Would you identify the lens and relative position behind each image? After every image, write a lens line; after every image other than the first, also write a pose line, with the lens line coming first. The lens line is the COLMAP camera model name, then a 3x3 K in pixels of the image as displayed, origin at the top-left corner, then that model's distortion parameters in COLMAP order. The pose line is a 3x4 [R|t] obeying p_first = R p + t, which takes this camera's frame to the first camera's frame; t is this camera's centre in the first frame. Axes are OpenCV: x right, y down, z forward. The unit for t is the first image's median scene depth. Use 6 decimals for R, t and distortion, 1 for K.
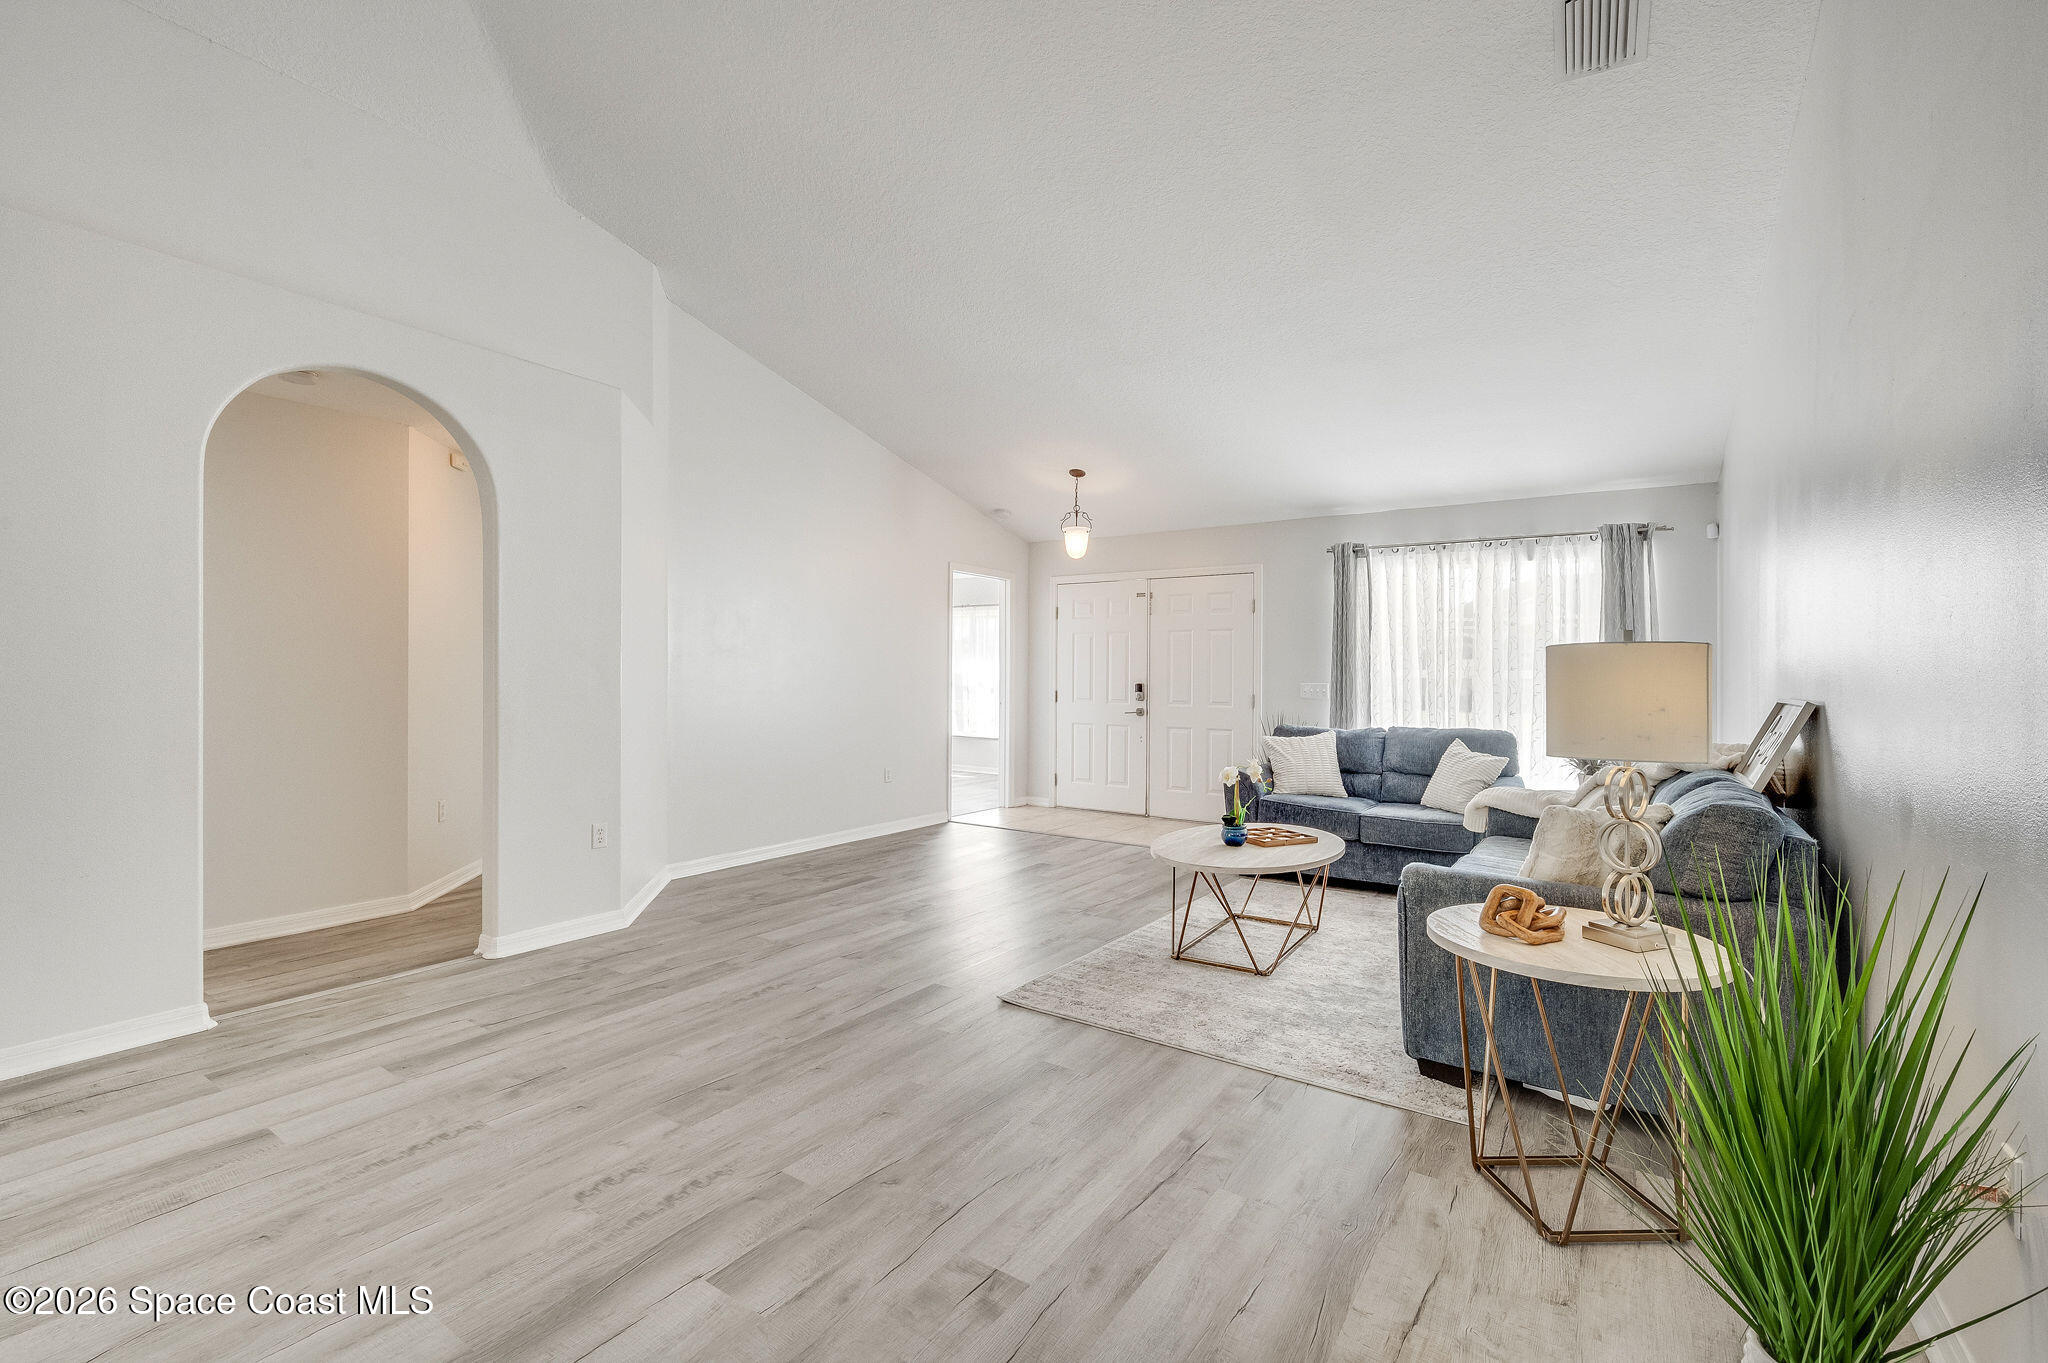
lens RADIAL K [[882.9, 0, 1022.5], [0, 882.9, 676.1], [0, 0, 1]] dist [0.000550, 0.000038]
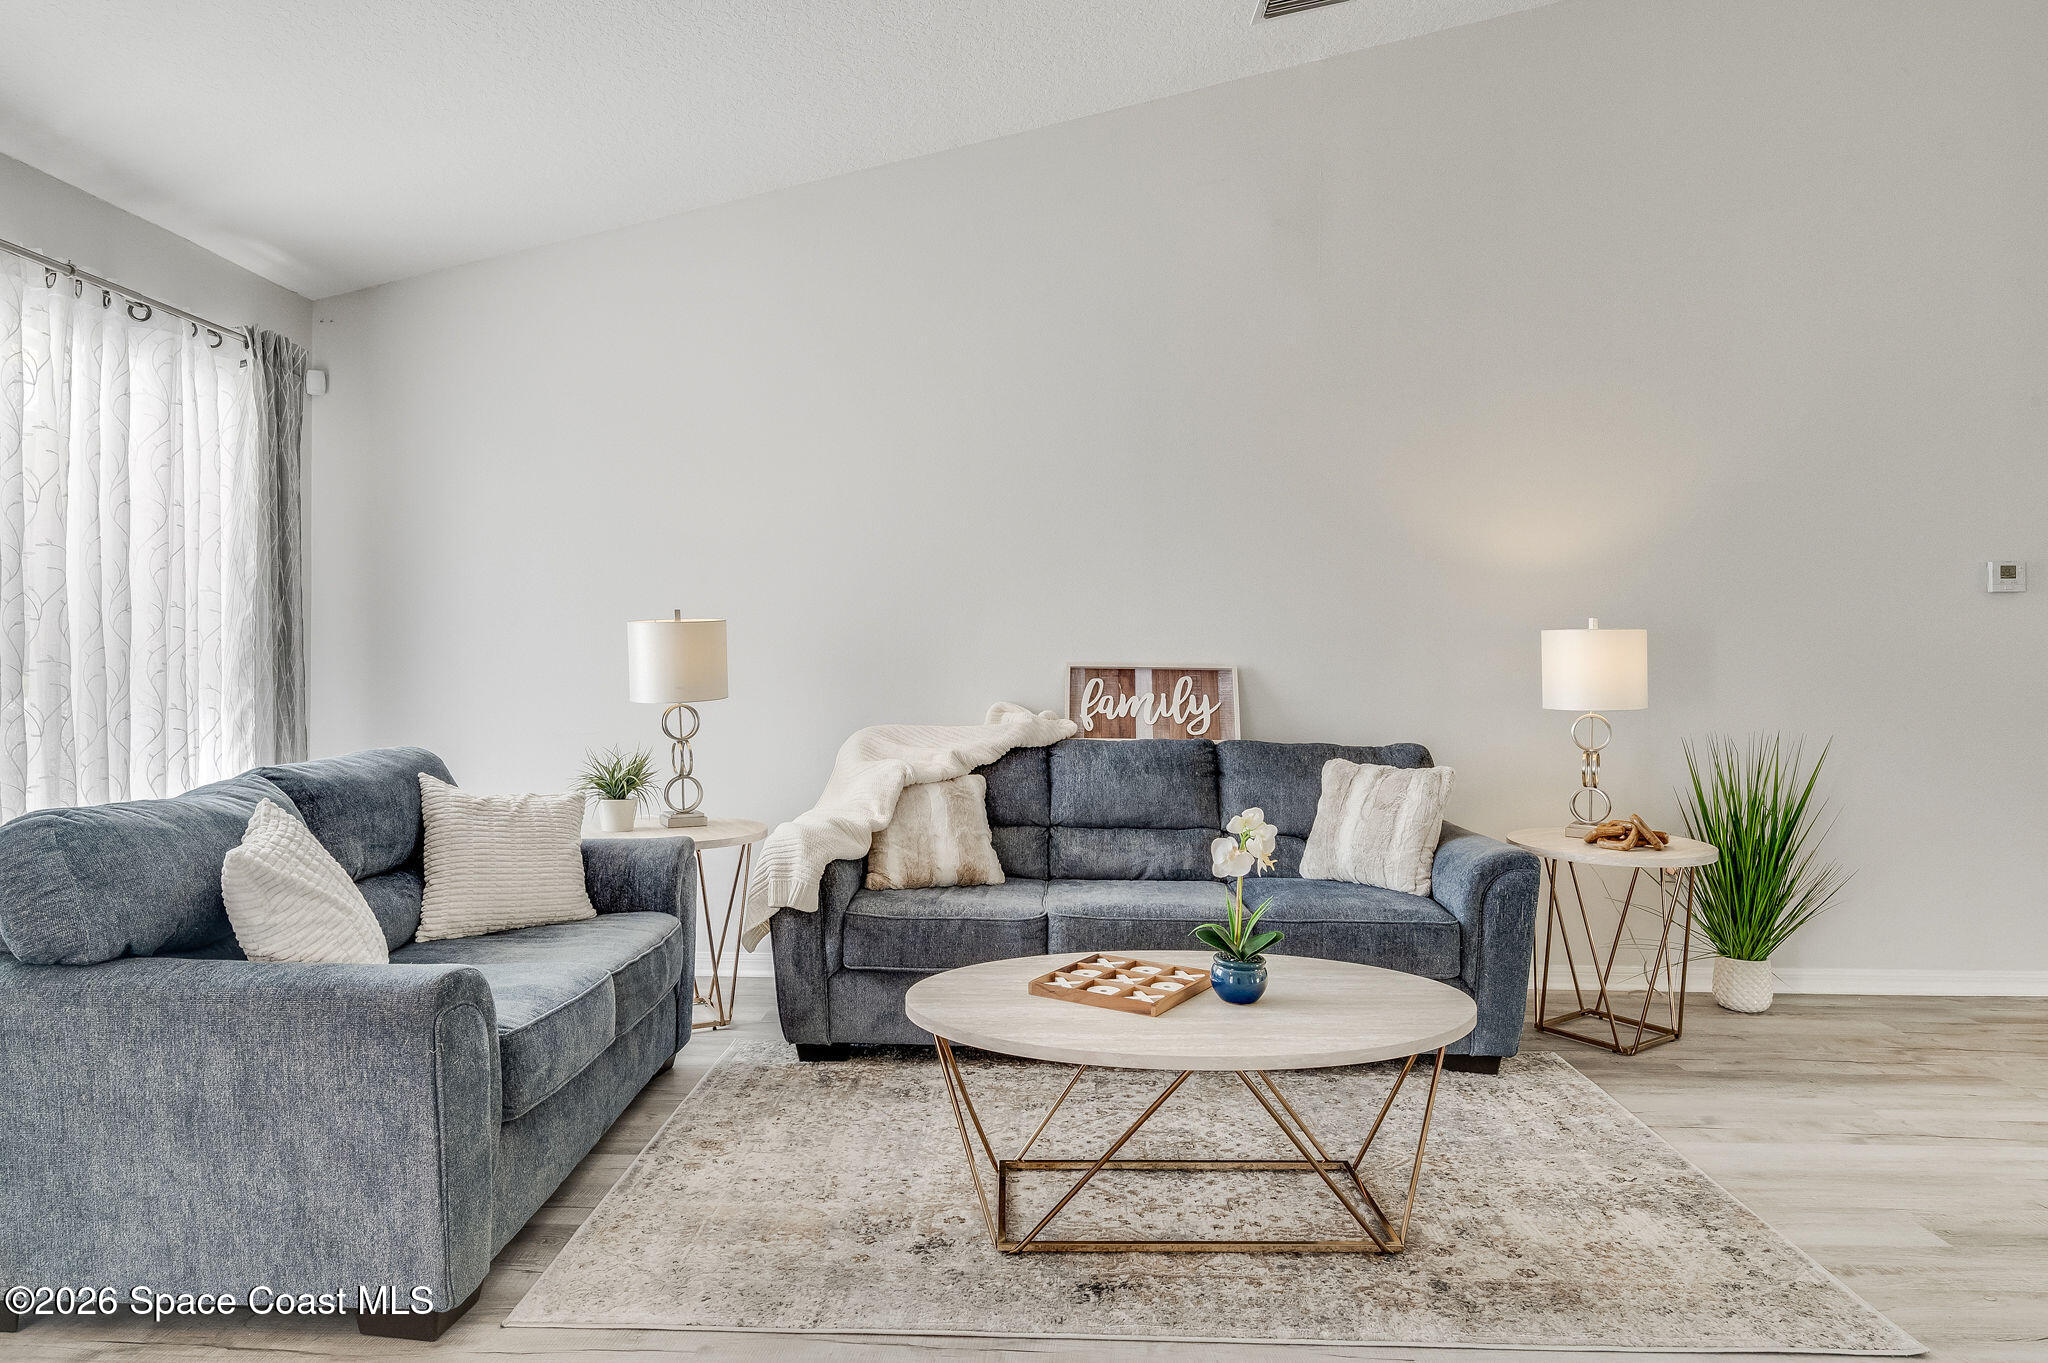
lens RADIAL K [[1251.2, 0, 1020.9], [0, 1251.2, 675.6], [0, 0, 1]] dist [0.000708, -0.000314]
pose [[-0.544849, -0.033380, 0.837870, -0.274324], [-0.016277, 0.999440, 0.029232, -0.005348], [-0.838376, 0.002289, -0.545087, 1.557821]]
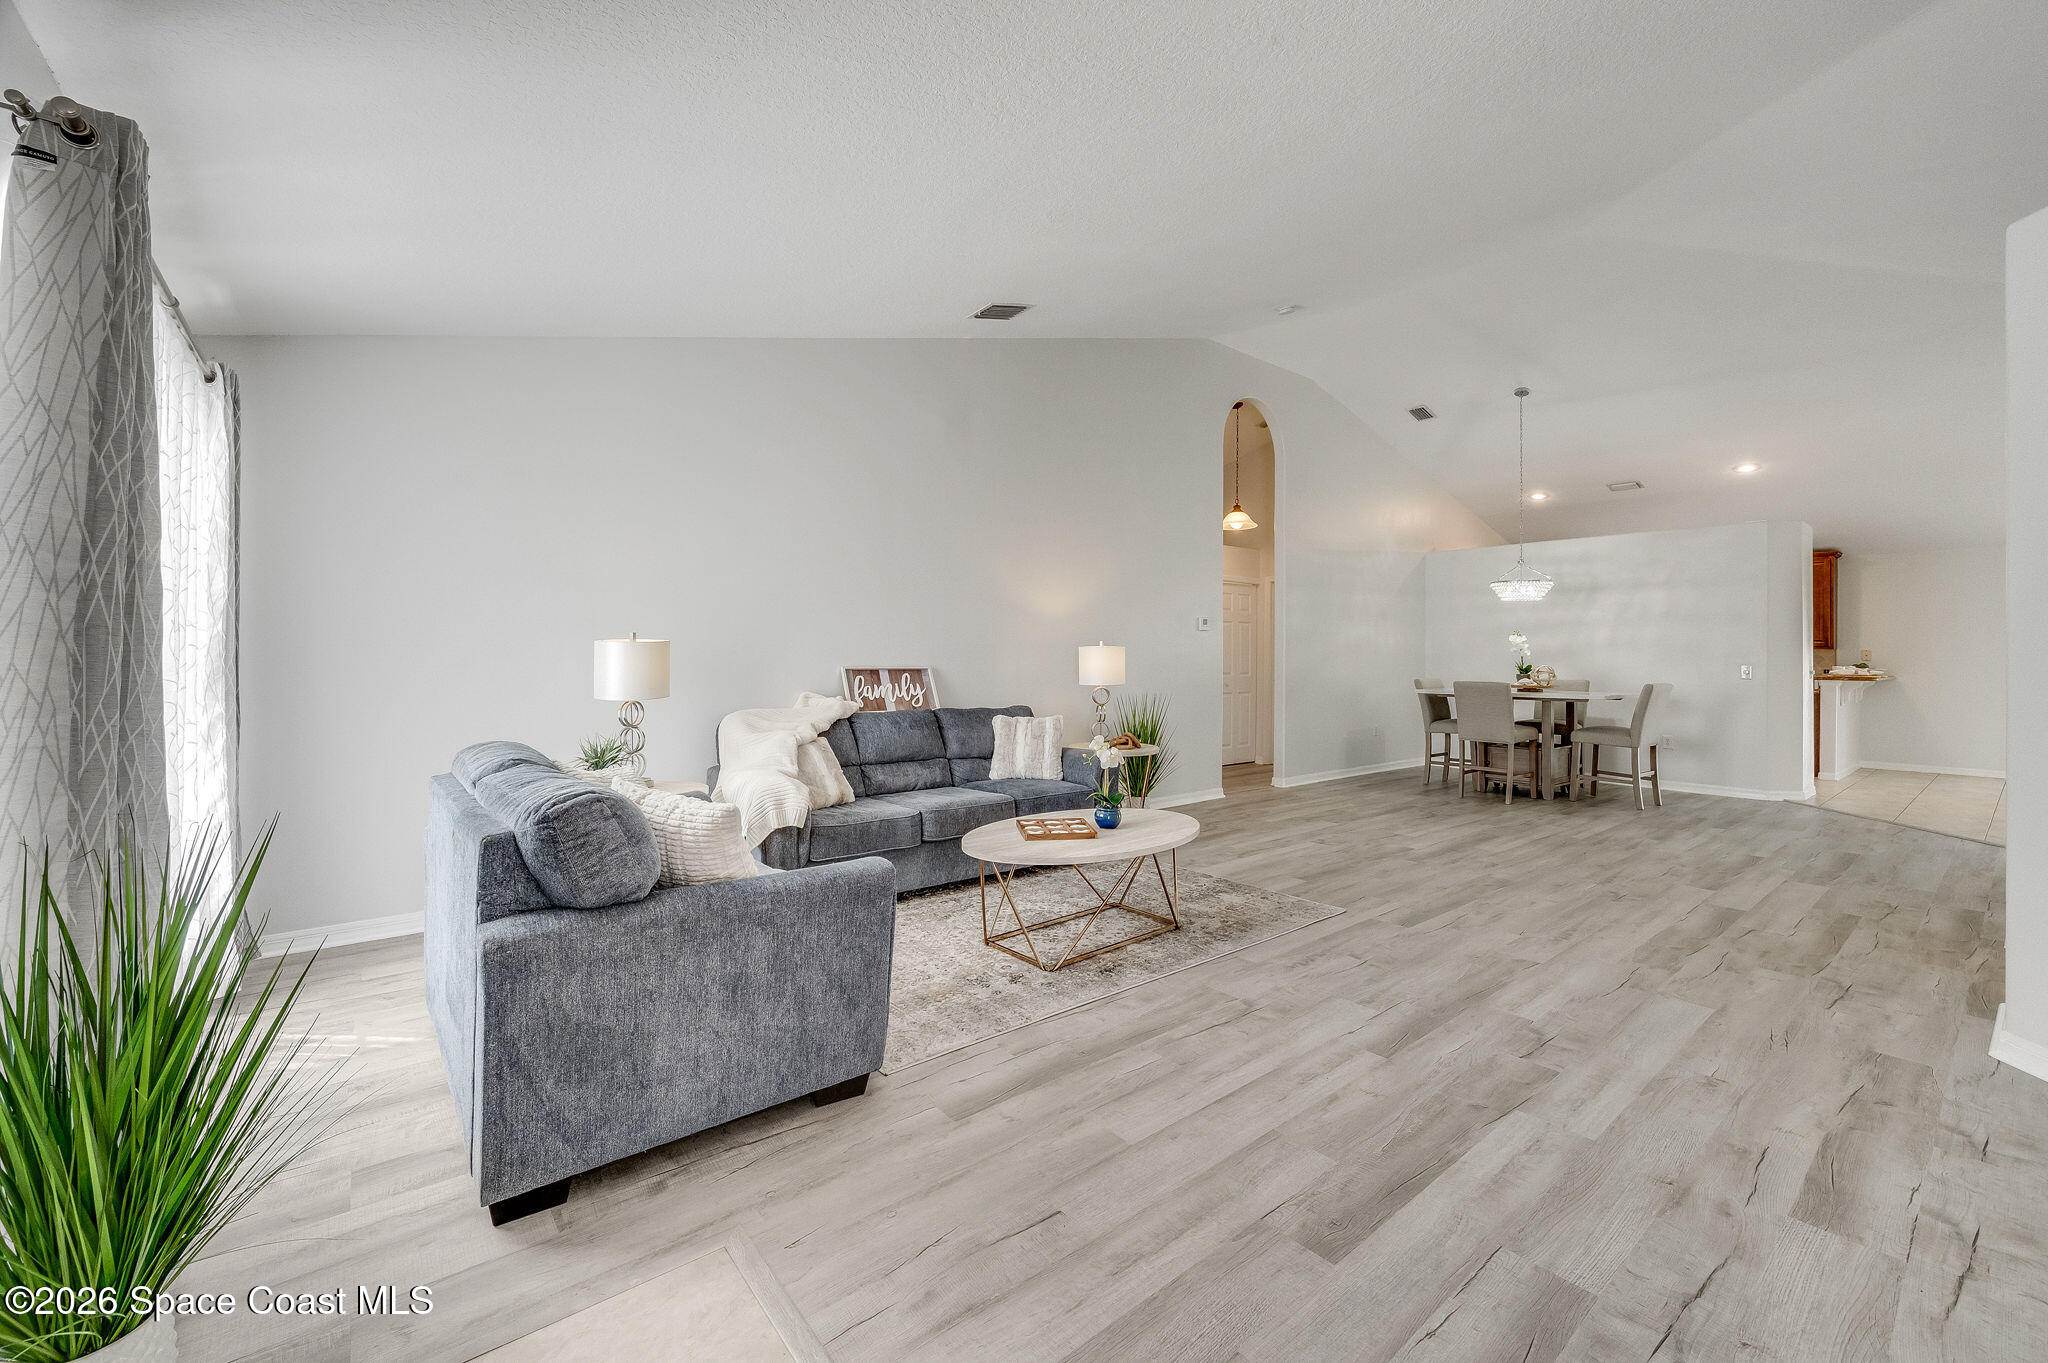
lens RADIAL K [[821.6, 0, 1017.2], [0, 821.6, 663.7], [0, 0, 1]] dist [0.001022, 0.000039]
pose [[-0.953956, -0.013571, 0.299639, 0.067383], [-0.011221, 0.999891, 0.009563, -0.003082], [-0.299736, 0.005761, -0.954005, 2.026300]]
